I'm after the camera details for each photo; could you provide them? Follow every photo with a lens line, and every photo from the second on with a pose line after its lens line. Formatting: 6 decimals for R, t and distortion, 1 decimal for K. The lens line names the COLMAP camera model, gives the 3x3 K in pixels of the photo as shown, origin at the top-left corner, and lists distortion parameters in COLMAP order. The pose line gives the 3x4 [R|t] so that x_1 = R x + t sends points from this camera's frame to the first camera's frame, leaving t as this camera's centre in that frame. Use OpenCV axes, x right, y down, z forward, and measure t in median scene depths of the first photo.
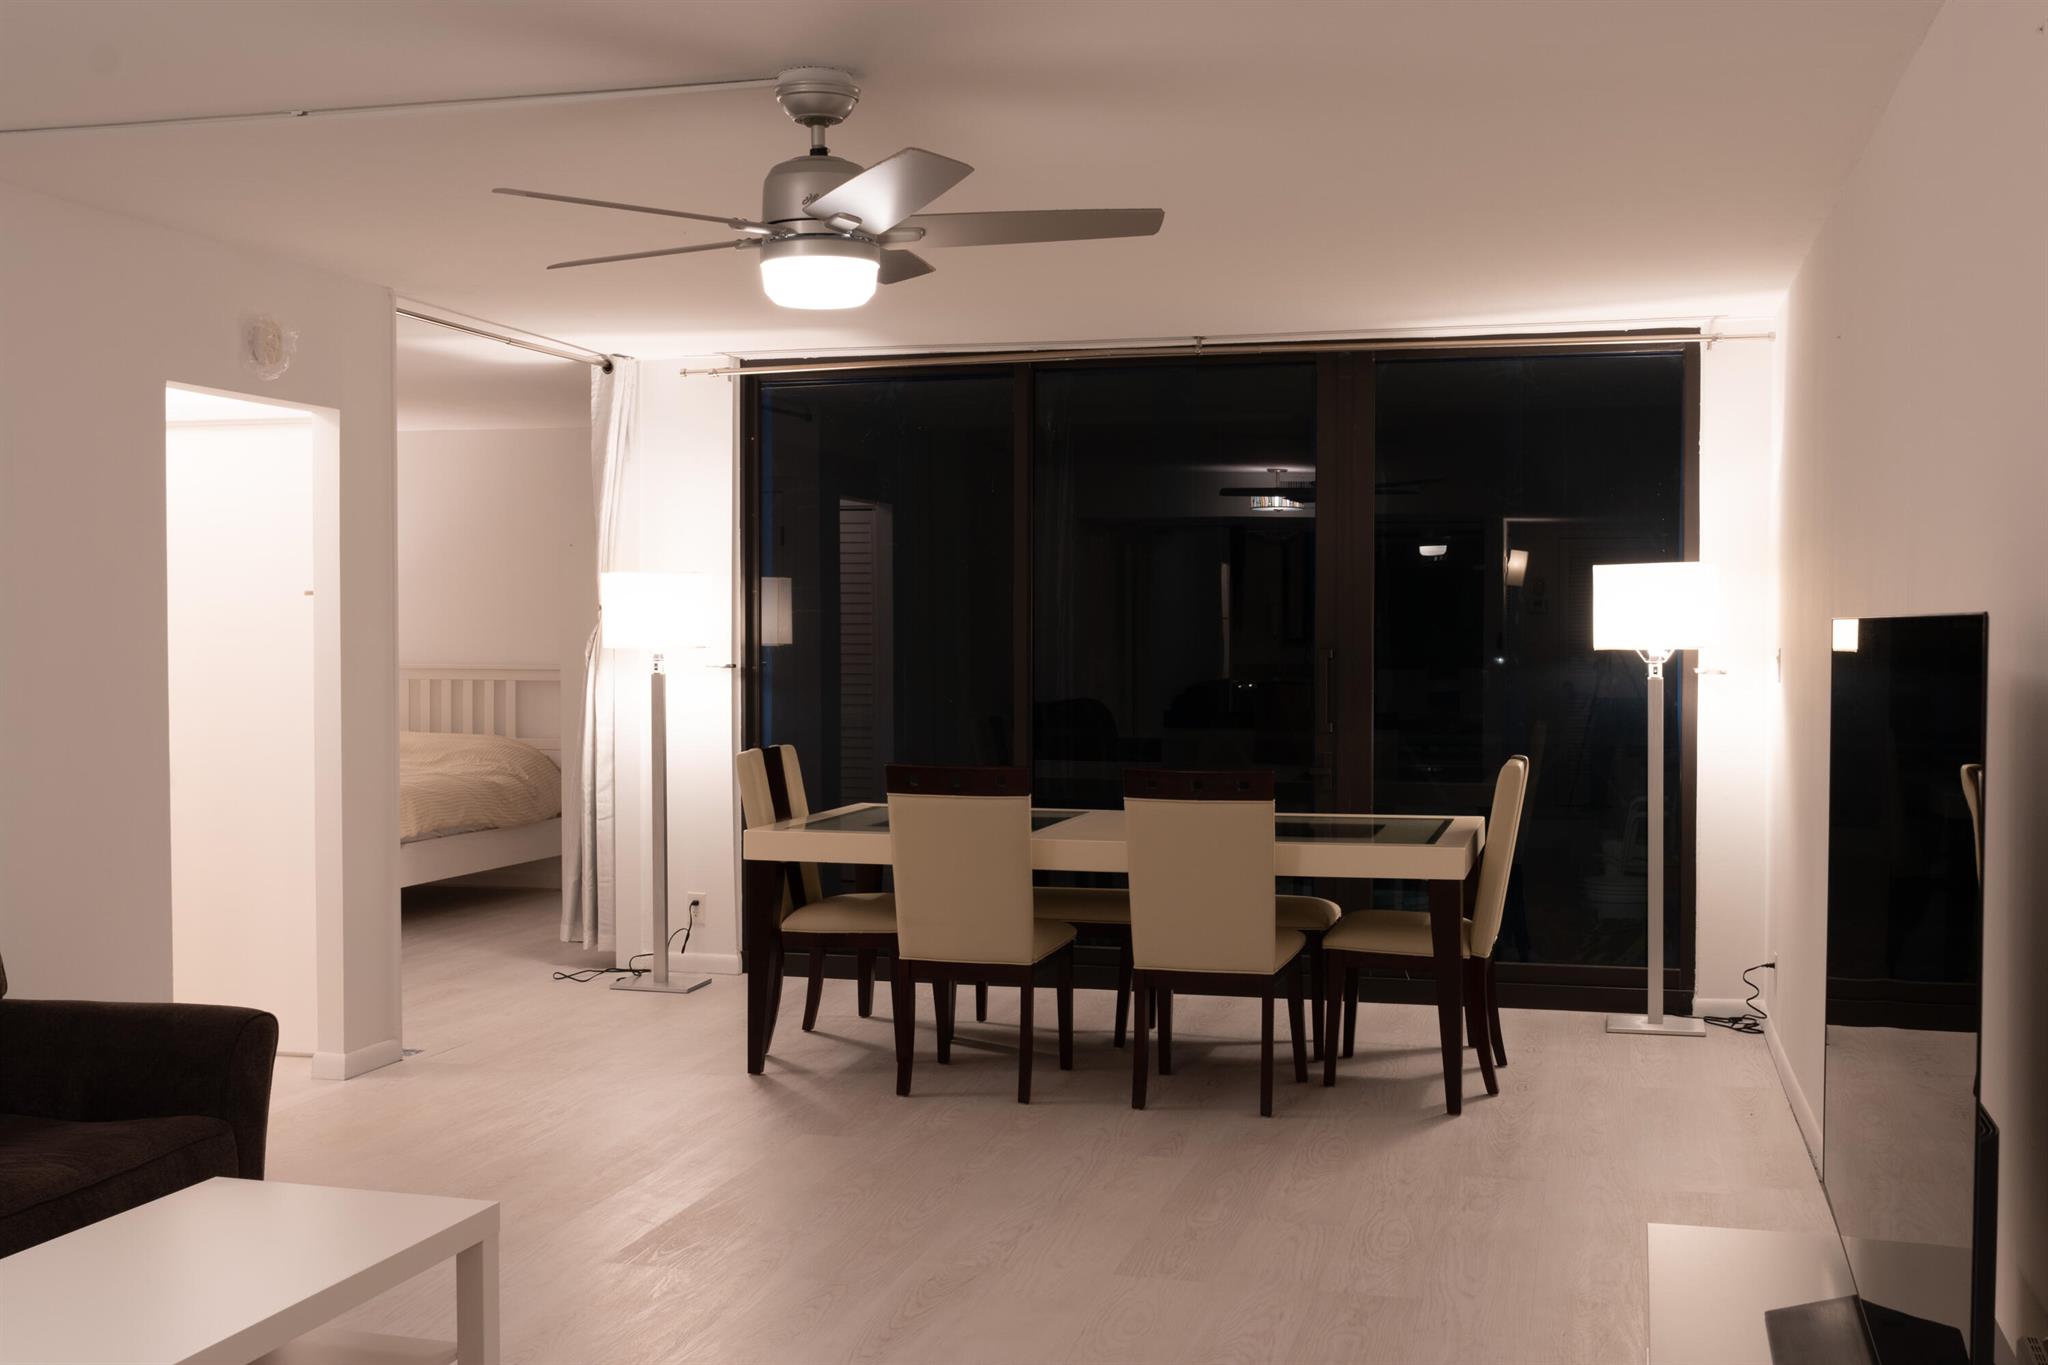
lens RADIAL K [[2163.3, 0, 1024.0], [0, 2163.3, 682.5], [0, 0, 1]] dist [0.008490, -0.020892]
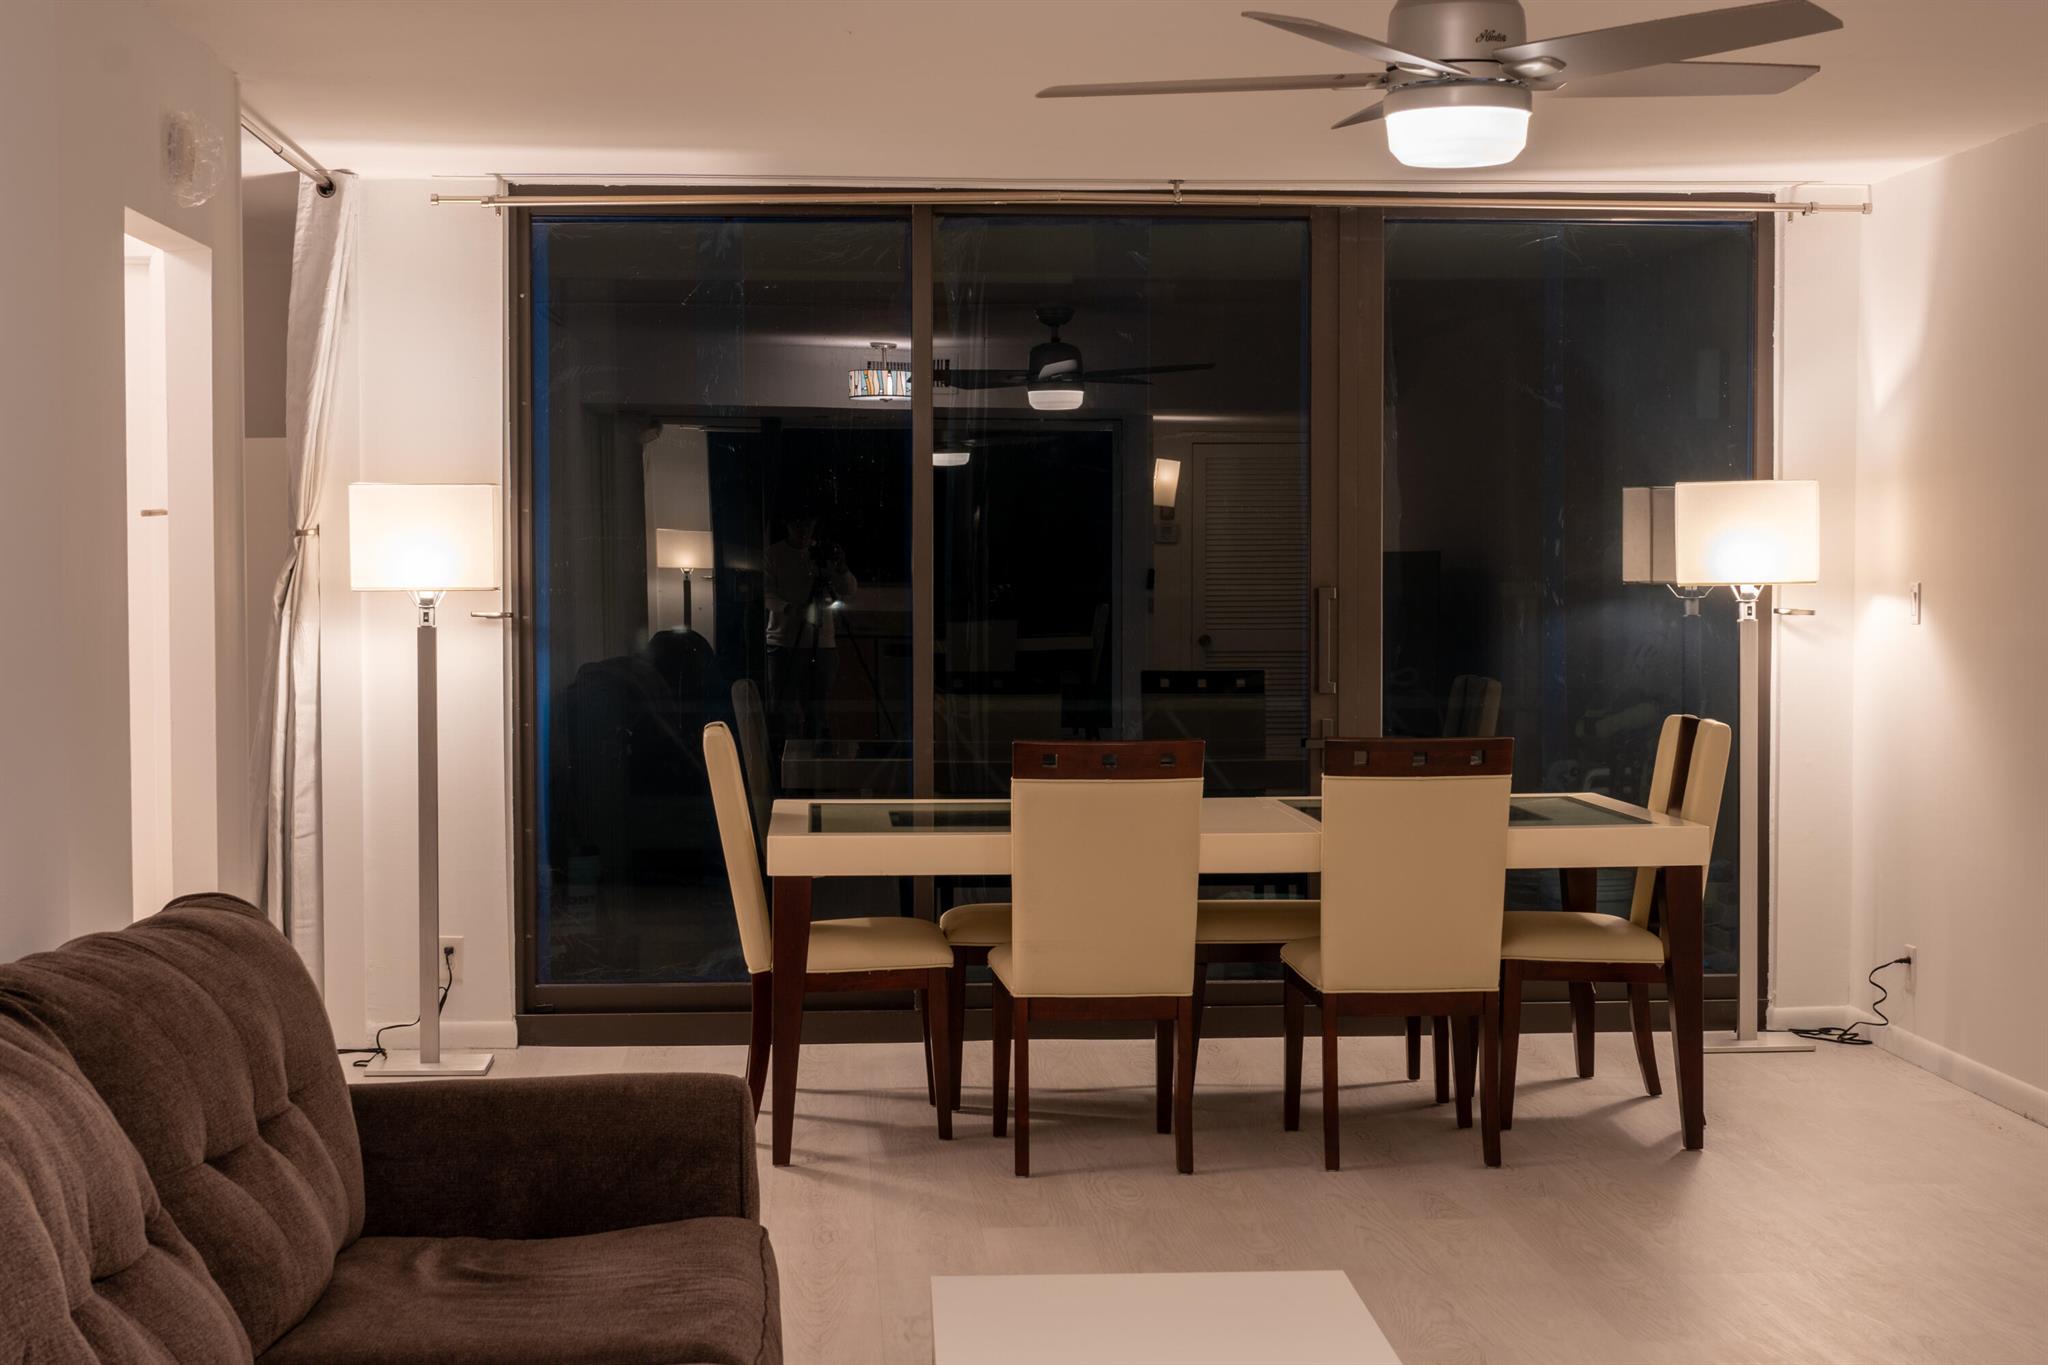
lens RADIAL K [[3136.1, 0, 1024.0], [0, 3136.1, 682.5], [0, 0, 1]] dist [-0.007841, 0.111083]
pose [[0.943917, -0.014832, 0.329848, -0.349799], [0.010319, 0.999828, 0.015429, 0.000275], [-0.330021, -0.011160, 0.943908, -0.033238]]
